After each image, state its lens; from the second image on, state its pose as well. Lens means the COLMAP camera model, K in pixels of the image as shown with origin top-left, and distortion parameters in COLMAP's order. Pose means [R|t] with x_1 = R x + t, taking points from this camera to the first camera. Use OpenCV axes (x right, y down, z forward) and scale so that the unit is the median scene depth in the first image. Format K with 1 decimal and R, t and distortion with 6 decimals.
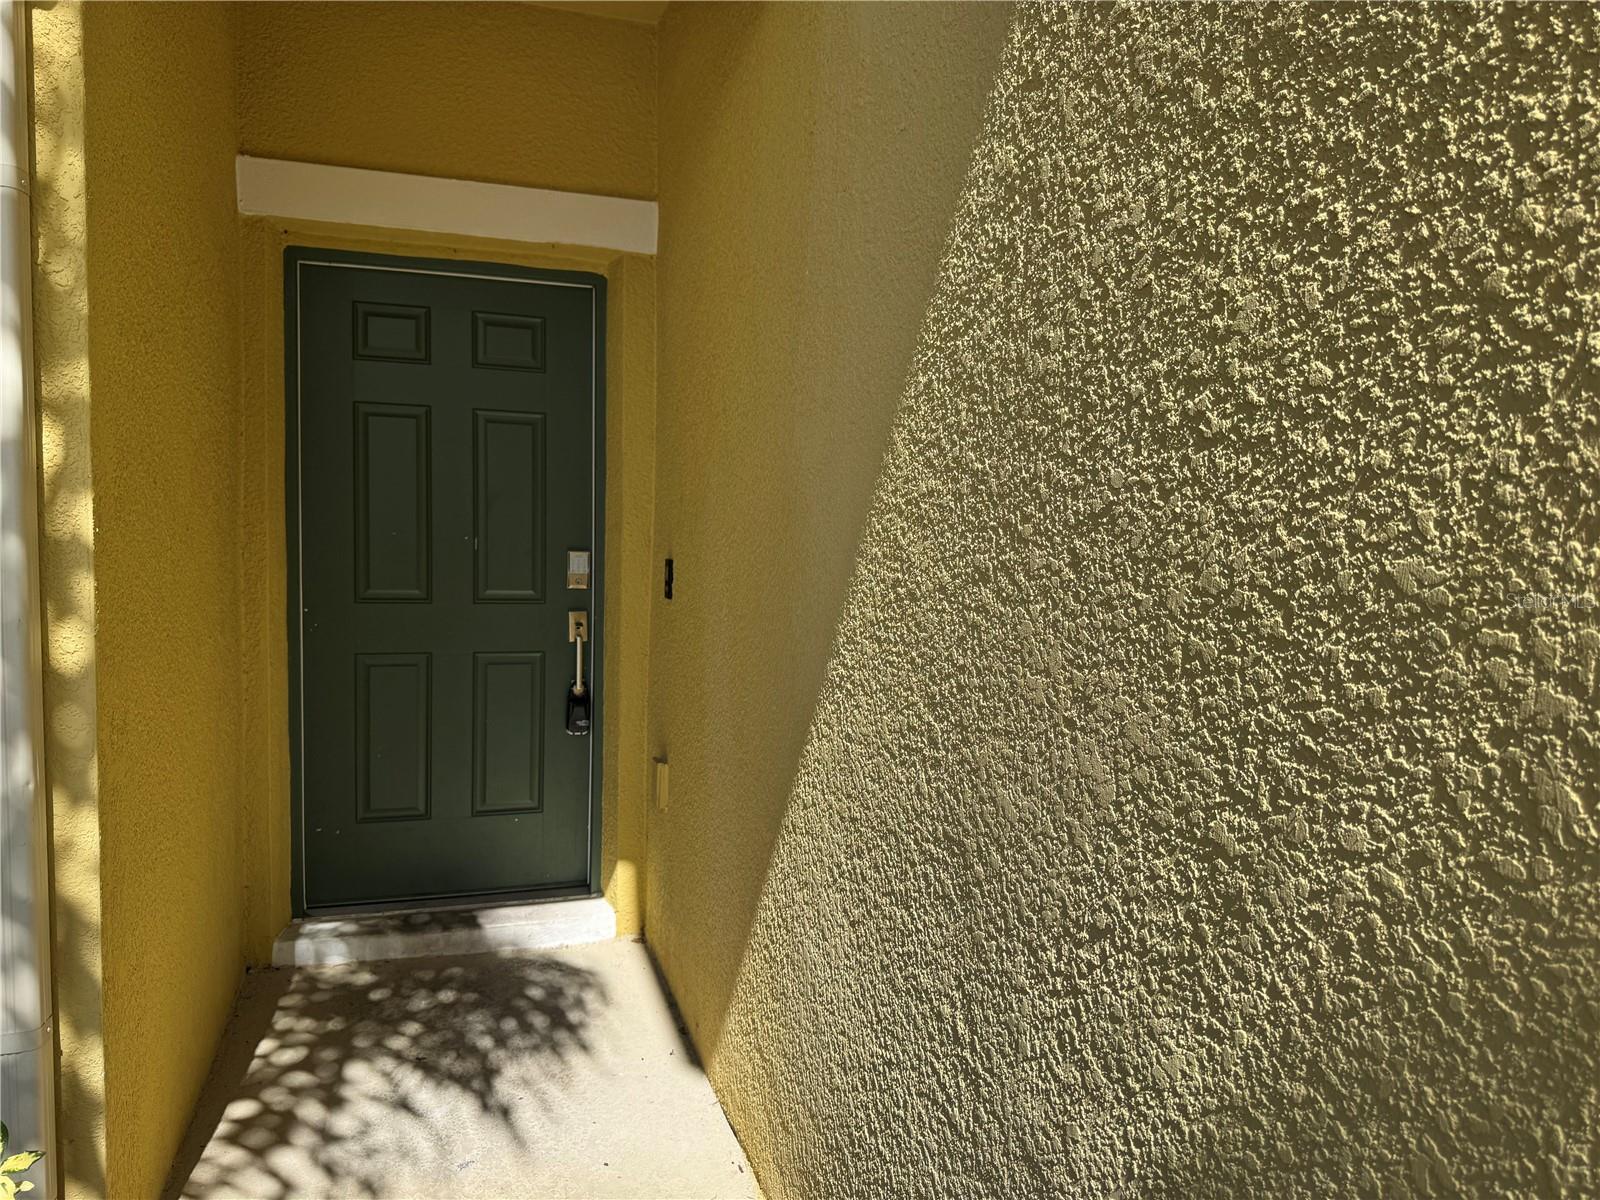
lens RADIAL K [[1100.9, 0, 800.0], [0, 1100.9, 600.0], [0, 0, 1]] dist [0.045656, -0.003825]
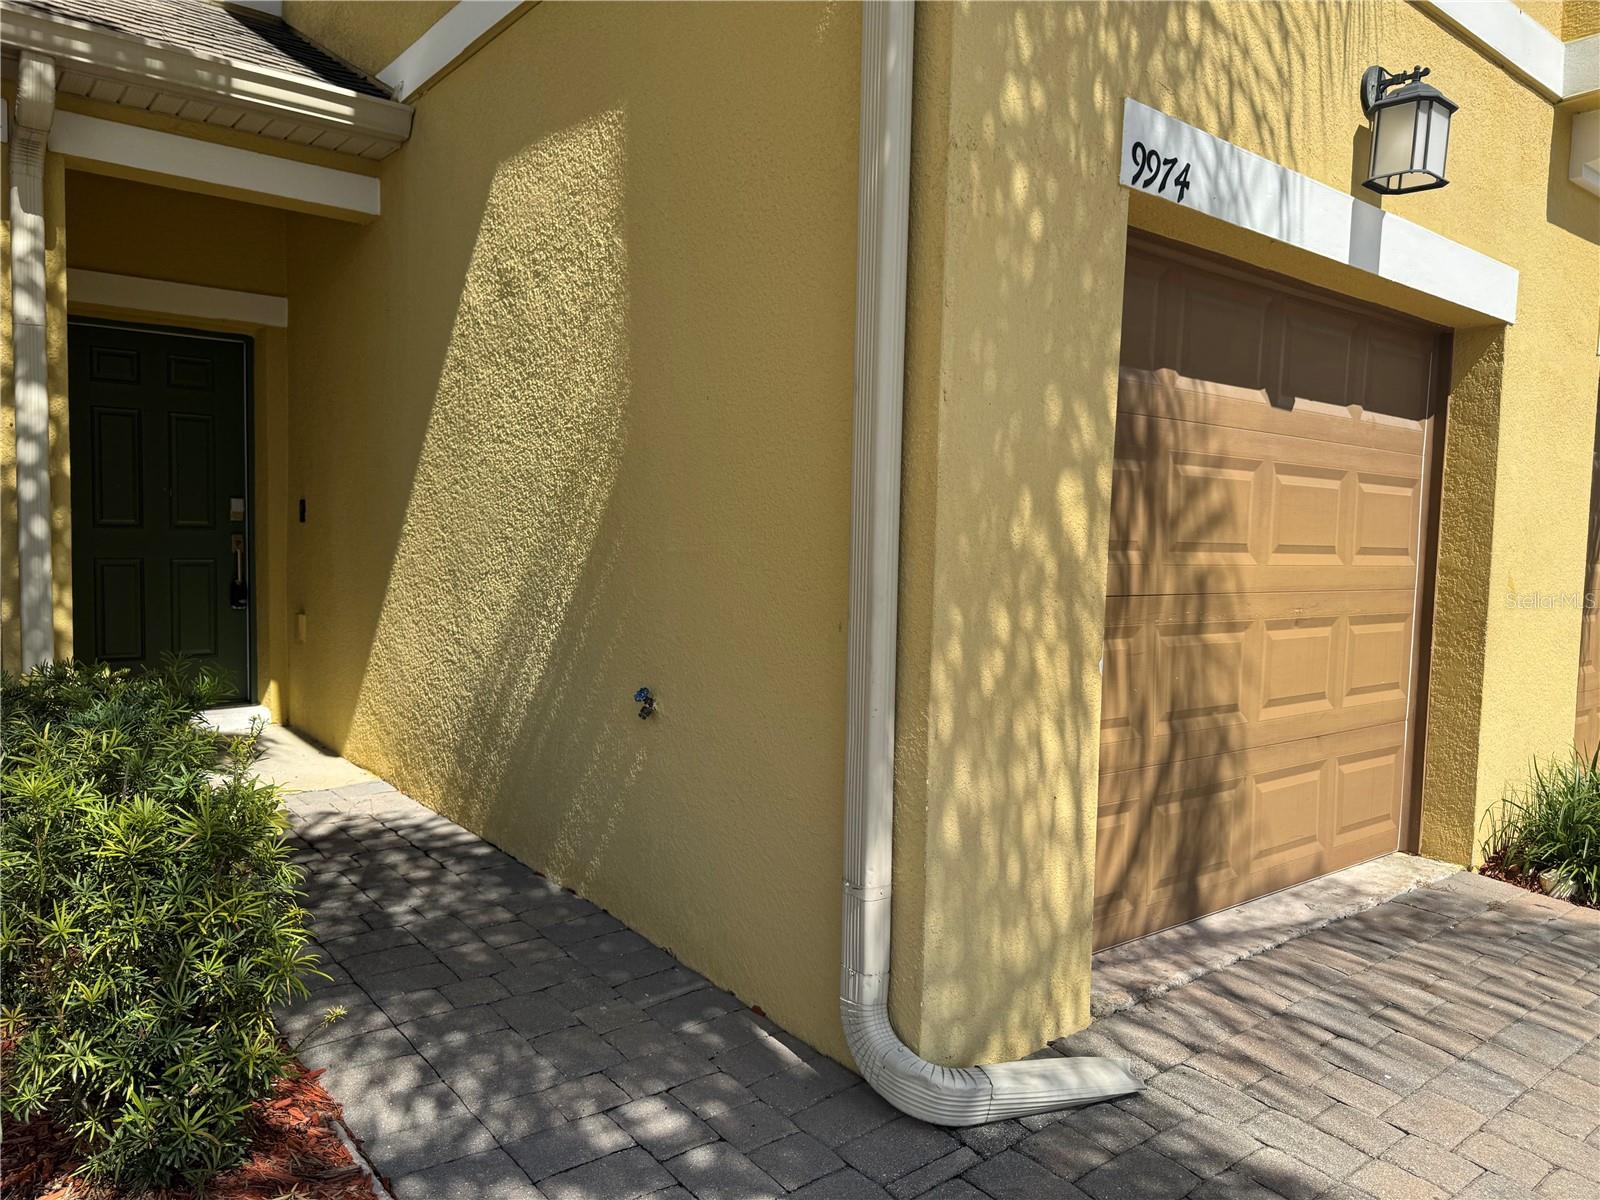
lens RADIAL K [[1150.3, 0, 802.7], [0, 1150.3, 626.2], [0, 0, 1]] dist [-0.024857, -0.000241]
pose [[0.926617, -0.034048, 0.374461, -0.064415], [0.026065, 0.999313, 0.026365, 0.133123], [-0.375101, -0.014670, 0.926868, -0.976631]]
